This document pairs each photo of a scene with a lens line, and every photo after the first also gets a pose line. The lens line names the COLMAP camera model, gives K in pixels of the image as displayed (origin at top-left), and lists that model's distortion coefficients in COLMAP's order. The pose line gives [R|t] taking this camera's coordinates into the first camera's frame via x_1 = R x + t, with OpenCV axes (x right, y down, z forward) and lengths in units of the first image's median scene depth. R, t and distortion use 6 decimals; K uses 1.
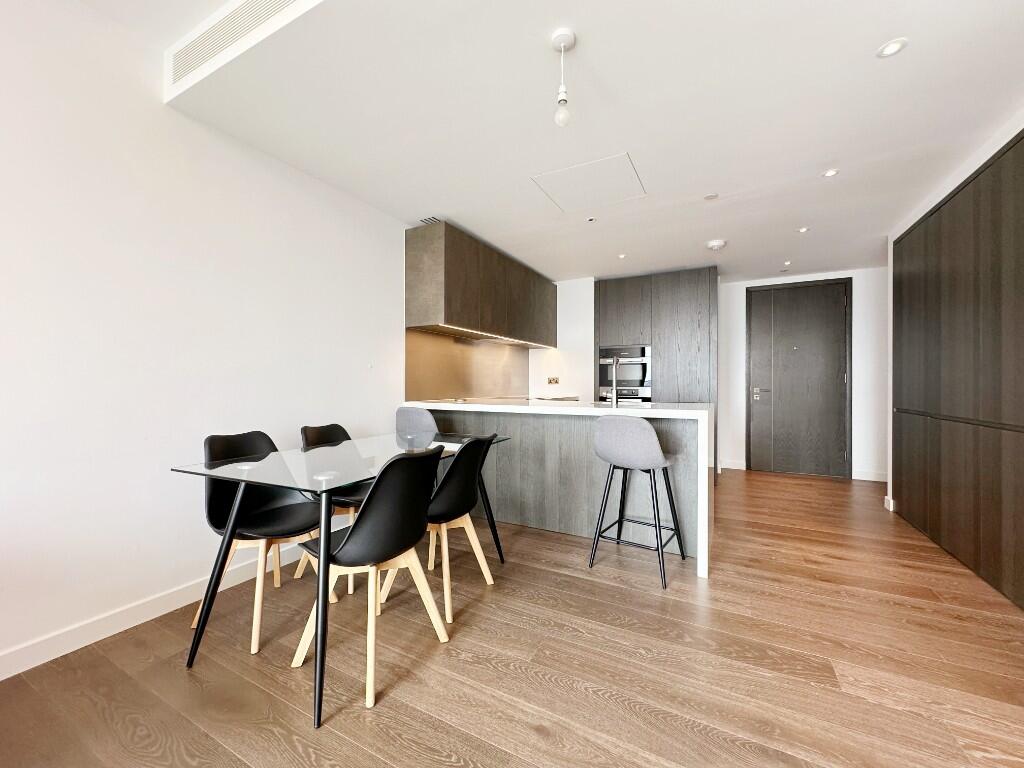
lens RADIAL K [[411.3, 0, 509.1], [0, 411.3, 384.3], [0, 0, 1]] dist [-0.000988, 0.000275]
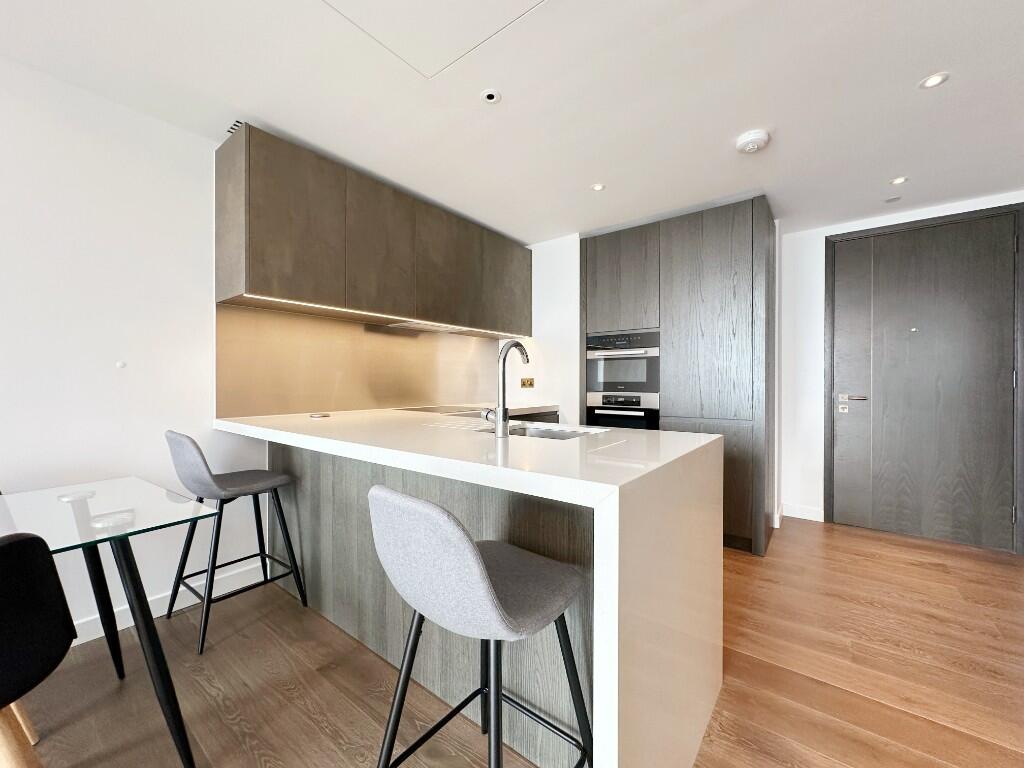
lens RADIAL K [[409.6, 0, 509.2], [0, 409.6, 383.6], [0, 0, 1]] dist [-0.001438, -0.000109]
pose [[0.985648, 0.000195, -0.168811, 0.300897], [0.000330, 0.999995, 0.003078, -0.014814], [0.168811, -0.003090, 0.985644, 0.436298]]
